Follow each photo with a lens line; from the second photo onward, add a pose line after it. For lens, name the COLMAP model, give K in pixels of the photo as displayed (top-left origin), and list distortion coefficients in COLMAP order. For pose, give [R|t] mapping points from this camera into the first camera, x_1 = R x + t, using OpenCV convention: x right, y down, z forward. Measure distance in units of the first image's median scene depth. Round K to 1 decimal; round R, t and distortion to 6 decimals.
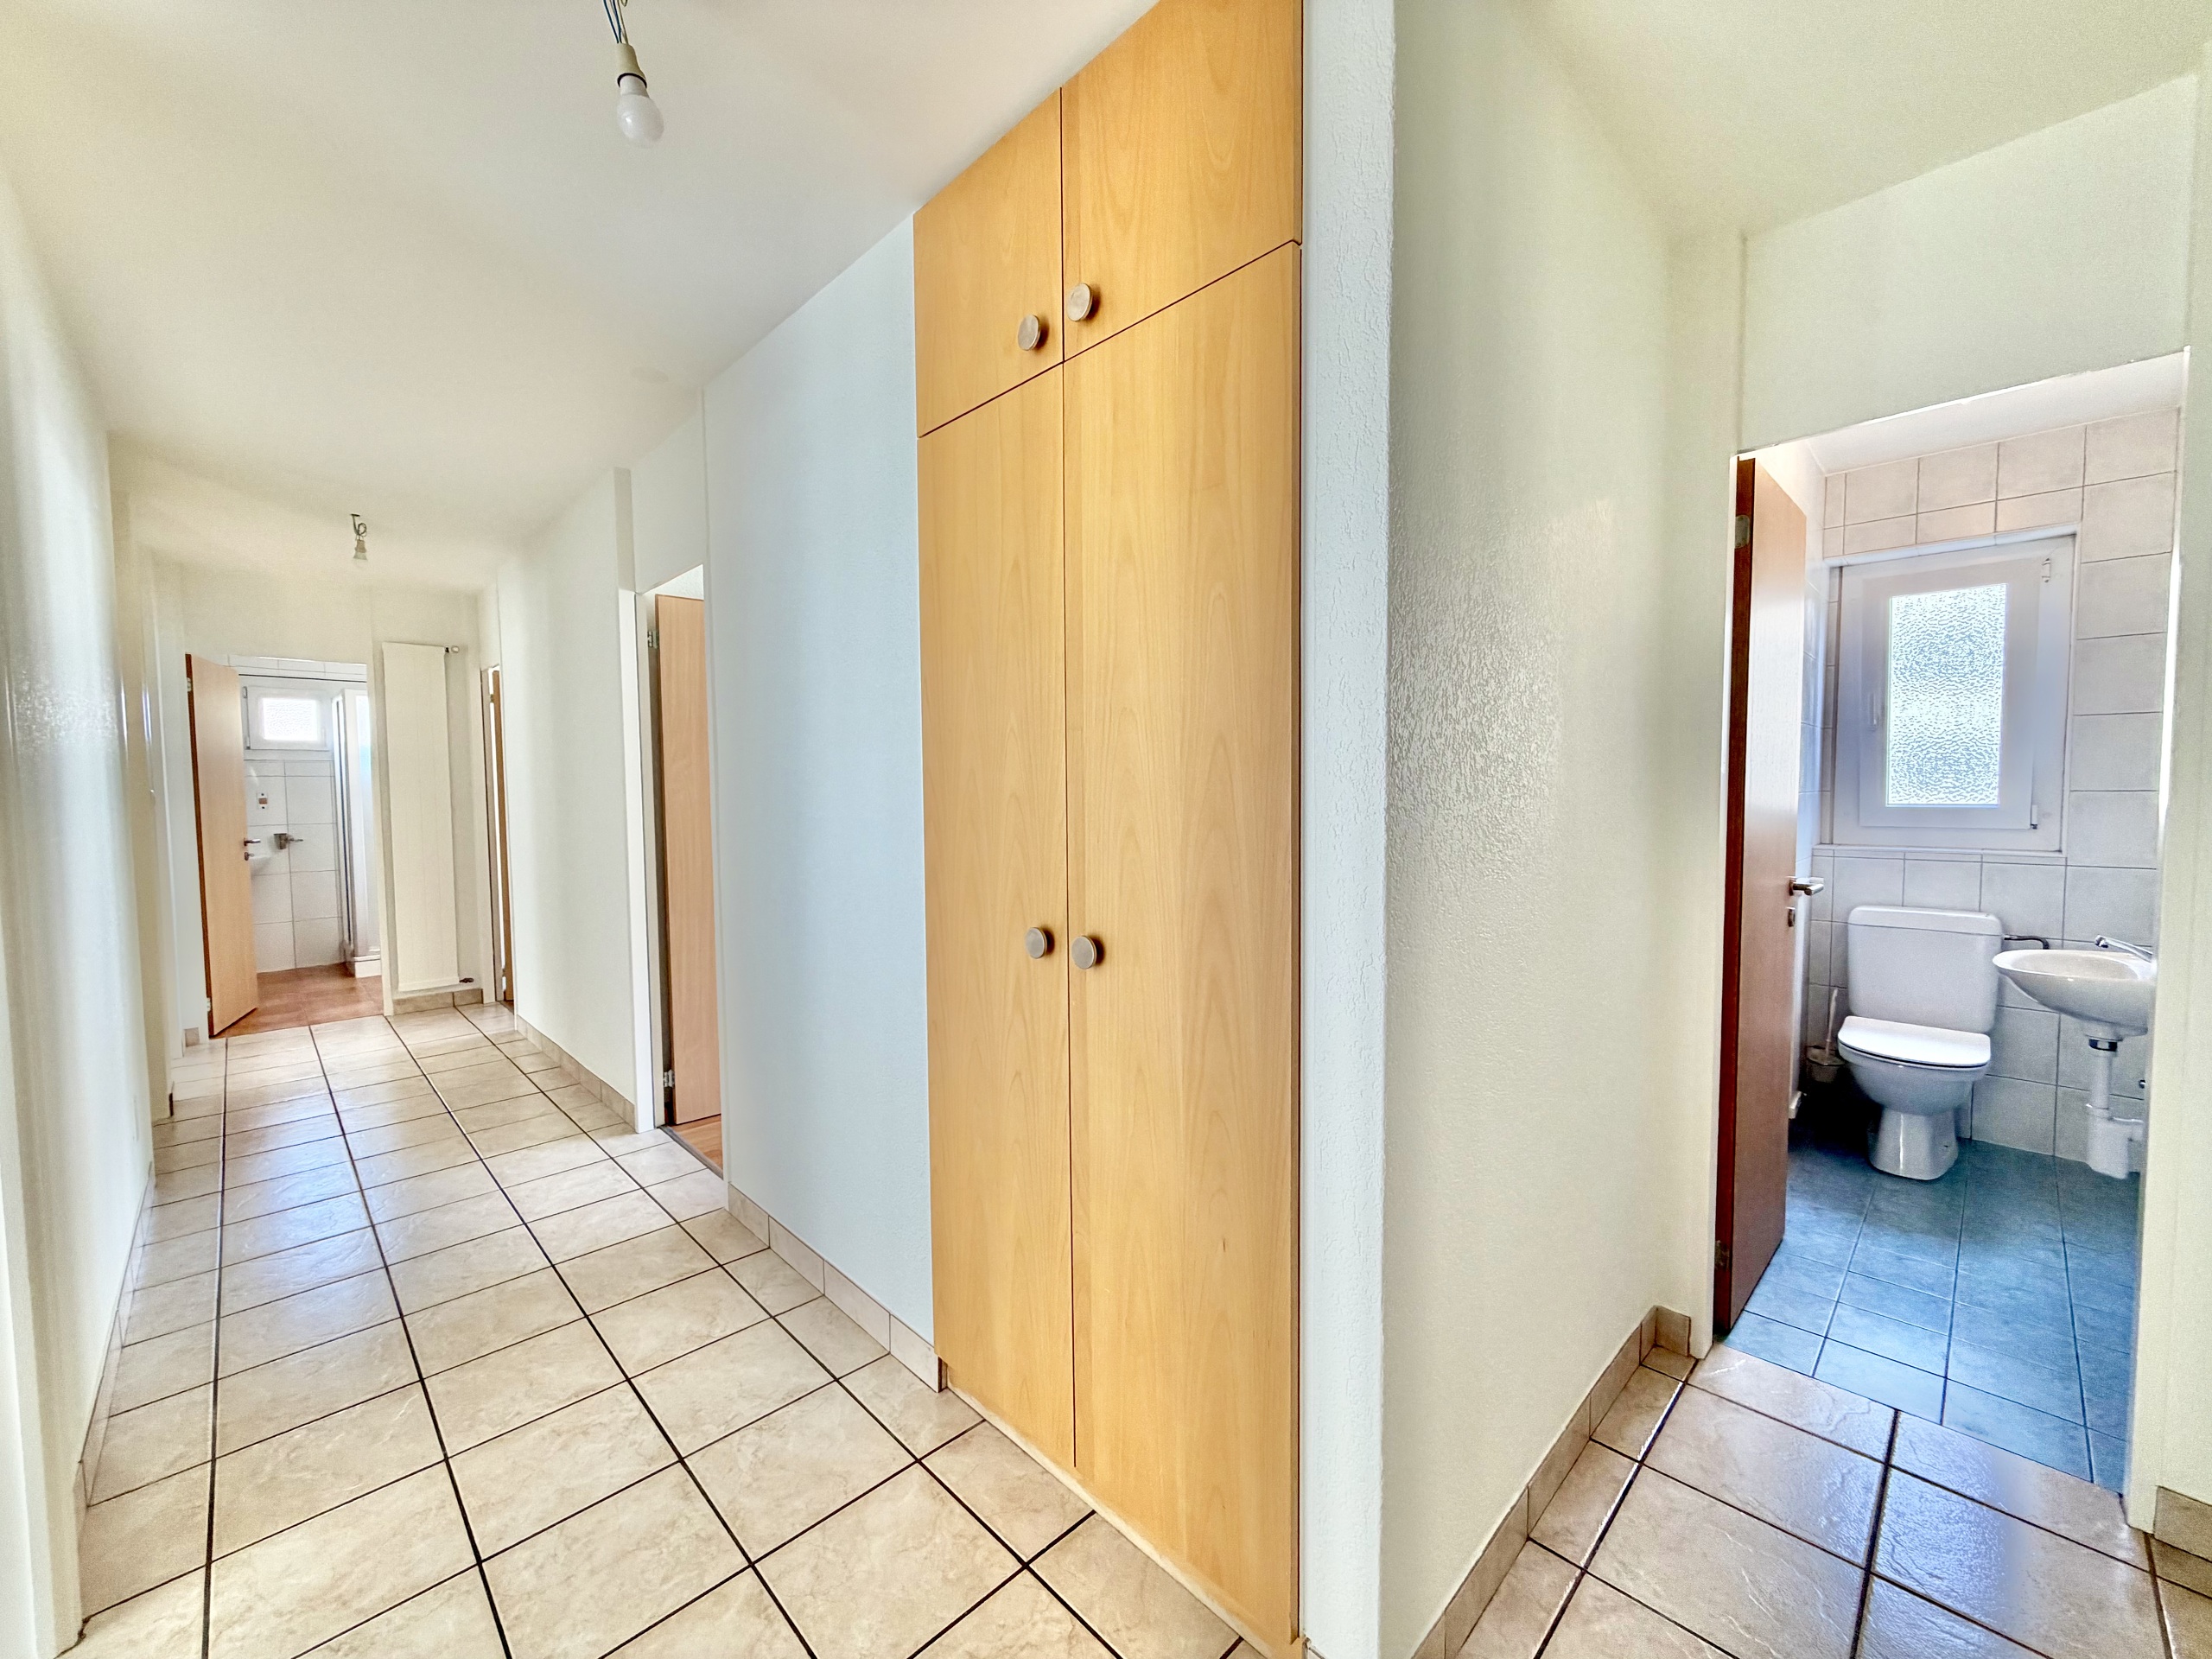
lens RADIAL K [[890.5, 0, 1099.6], [0, 890.5, 828.4], [0, 0, 1]] dist [0.001562, 0.001252]
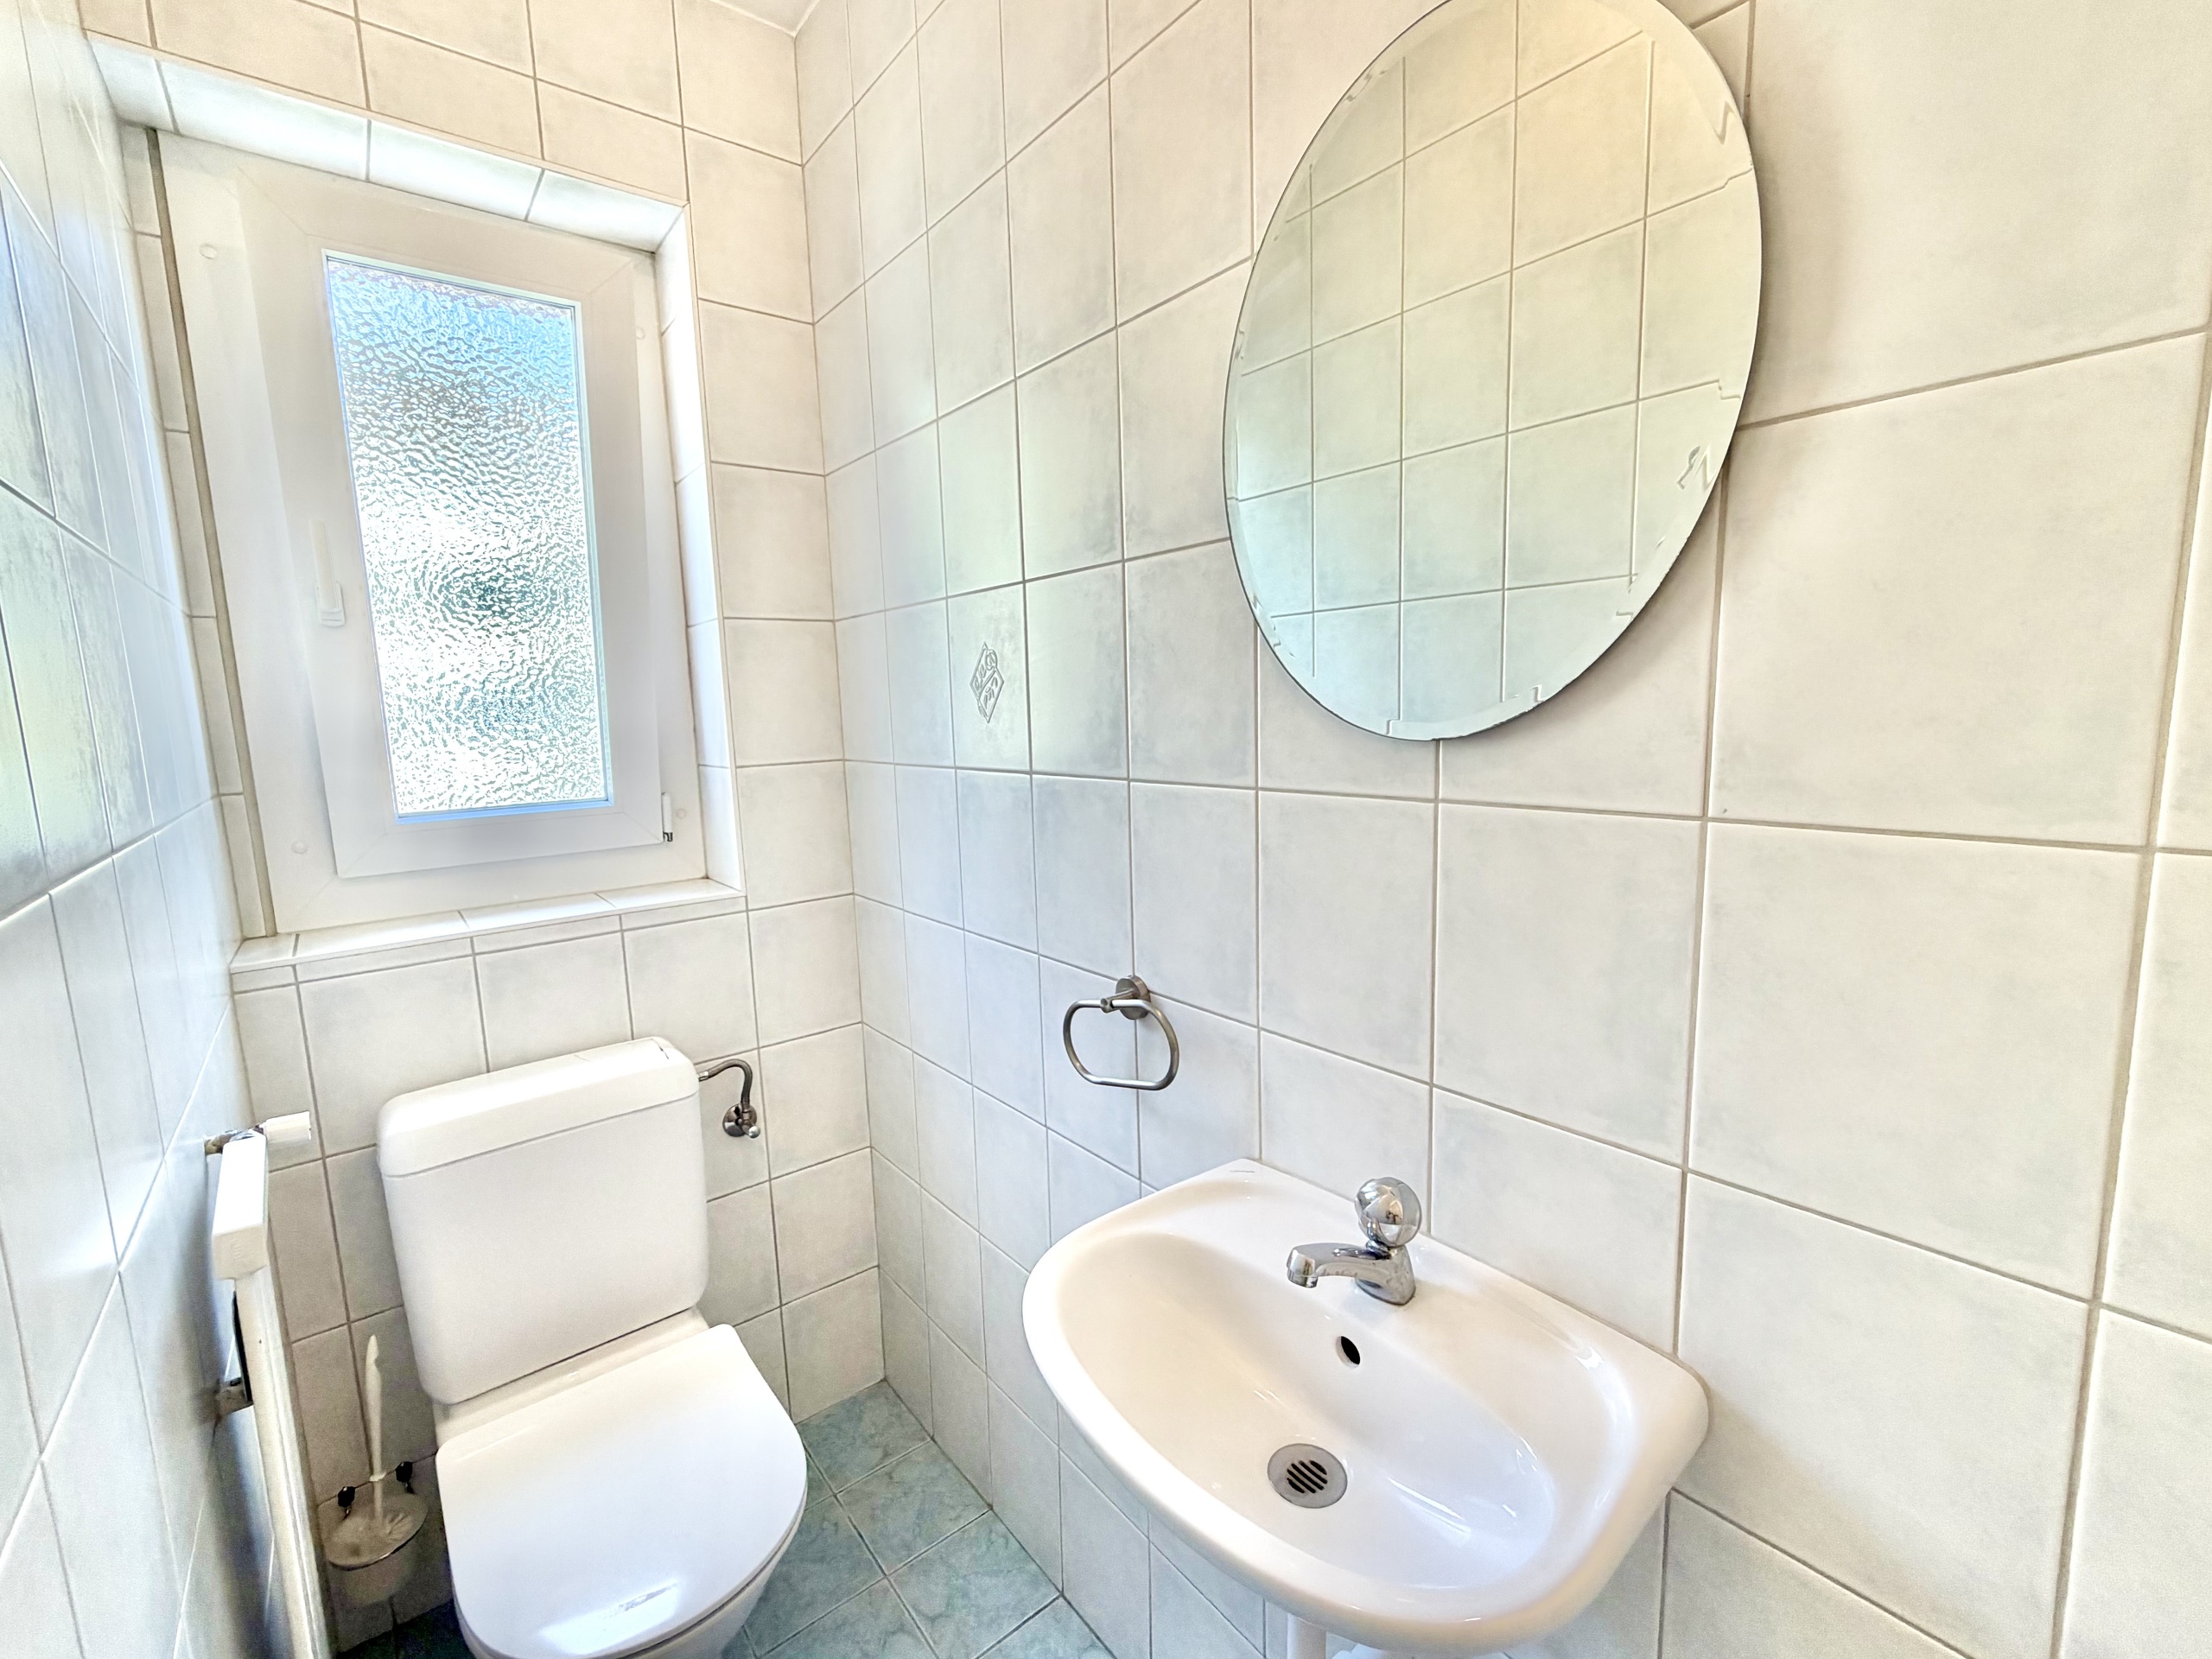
lens RADIAL K [[948.6, 0, 1101.4], [0, 948.6, 830.5], [0, 0, 1]] dist [0.002472, 0.000092]
pose [[0.100023, -0.127162, 0.986826, 0.500895], [0.082143, 0.989469, 0.119177, -0.047744], [-0.991589, 0.069140, 0.109415, 0.652278]]
